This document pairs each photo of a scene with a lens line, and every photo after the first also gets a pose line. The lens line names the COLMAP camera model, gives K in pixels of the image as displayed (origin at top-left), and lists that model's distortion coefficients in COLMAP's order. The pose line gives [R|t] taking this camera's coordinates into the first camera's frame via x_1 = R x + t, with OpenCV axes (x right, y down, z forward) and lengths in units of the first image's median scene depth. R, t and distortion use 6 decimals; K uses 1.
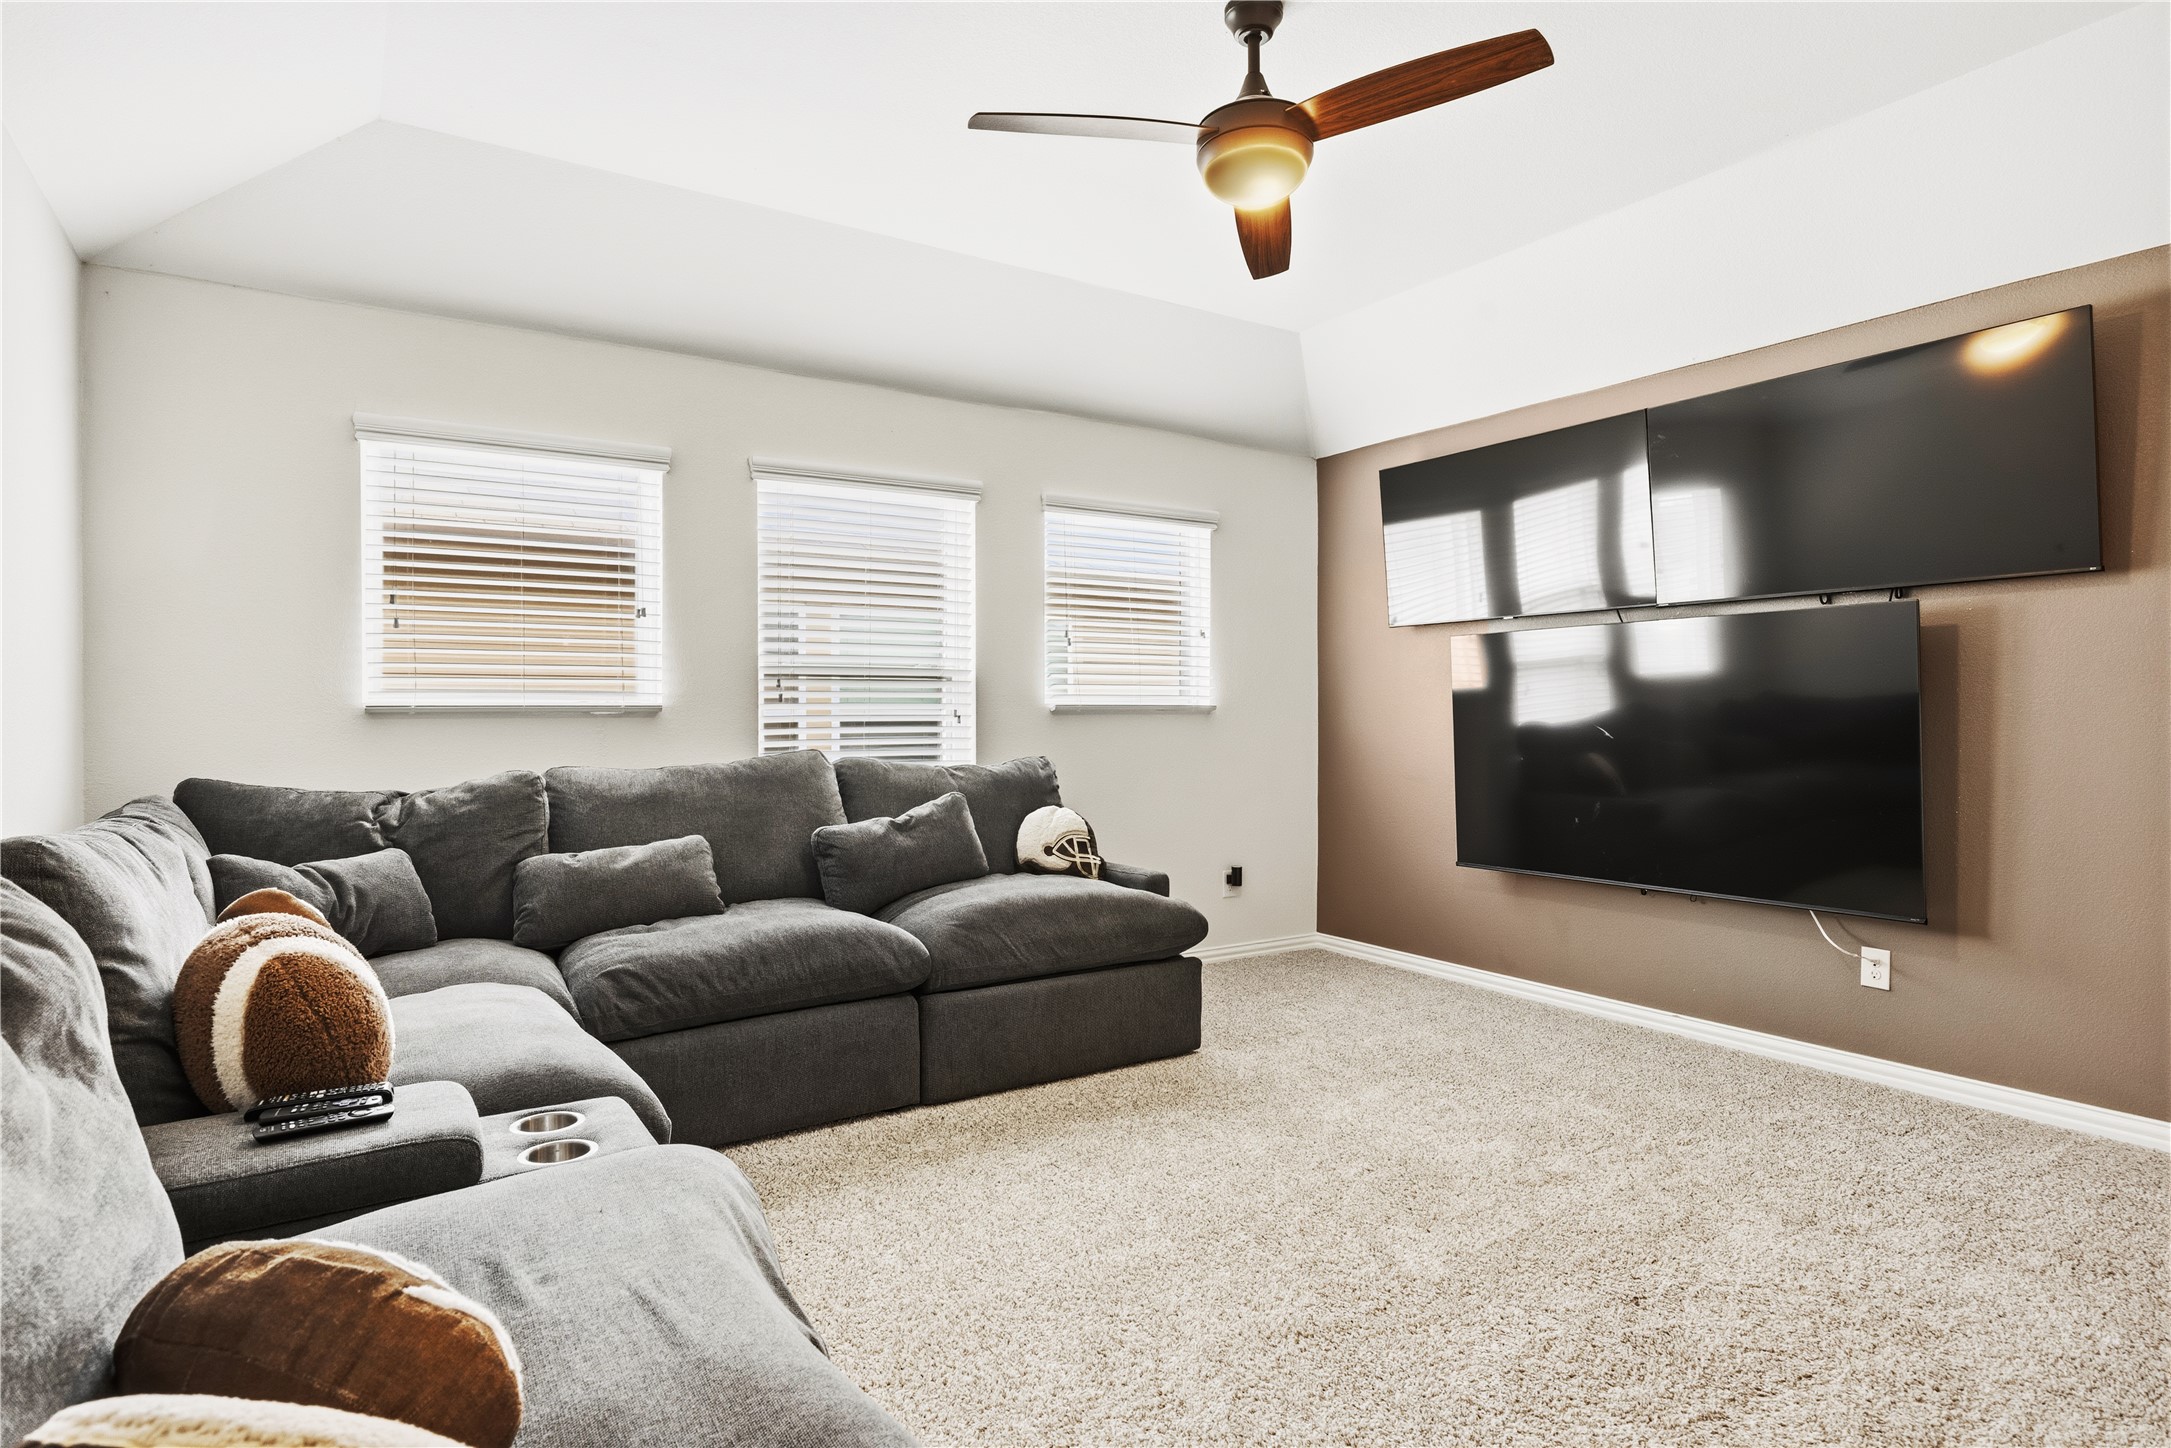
lens RADIAL K [[1174.2, 0, 1085.5], [0, 1174.2, 724.0], [0, 0, 1]] dist [0.000633, -0.001588]
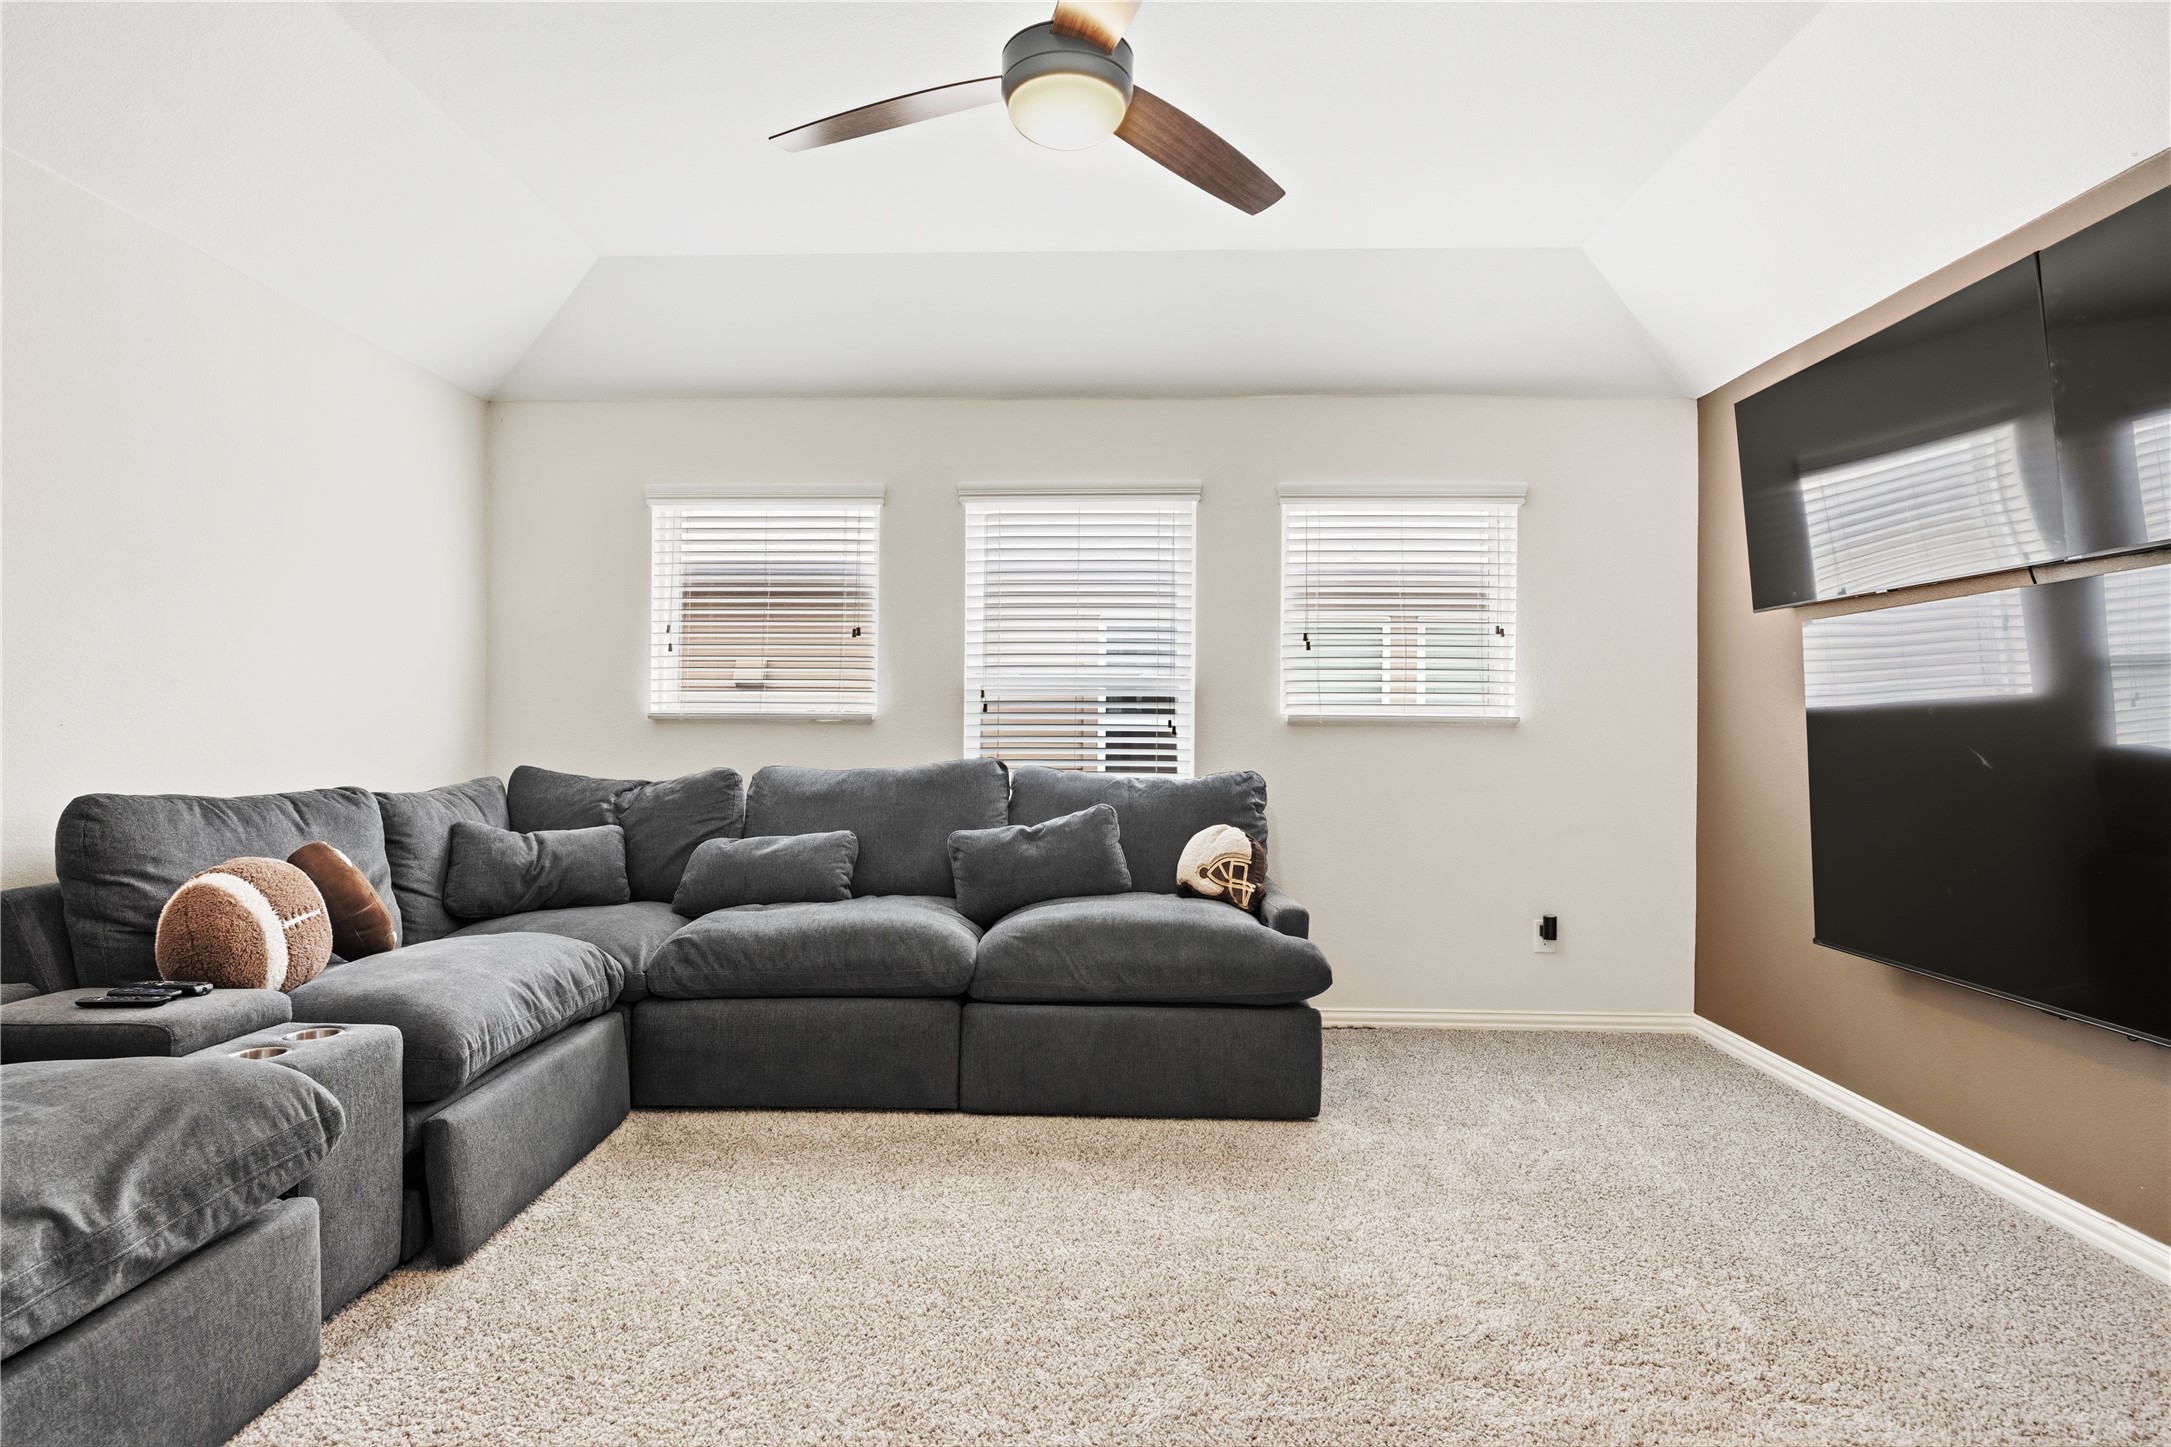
lens RADIAL K [[1174.2, 0, 1085.5], [0, 1174.2, 723.5], [0, 0, 1]] dist [0.000633, -0.001588]
pose [[0.818347, 0.008072, -0.574668, 0.447878], [-0.014693, 0.999868, -0.006880, -0.002029], [0.574537, 0.014074, 0.818358, 0.200350]]
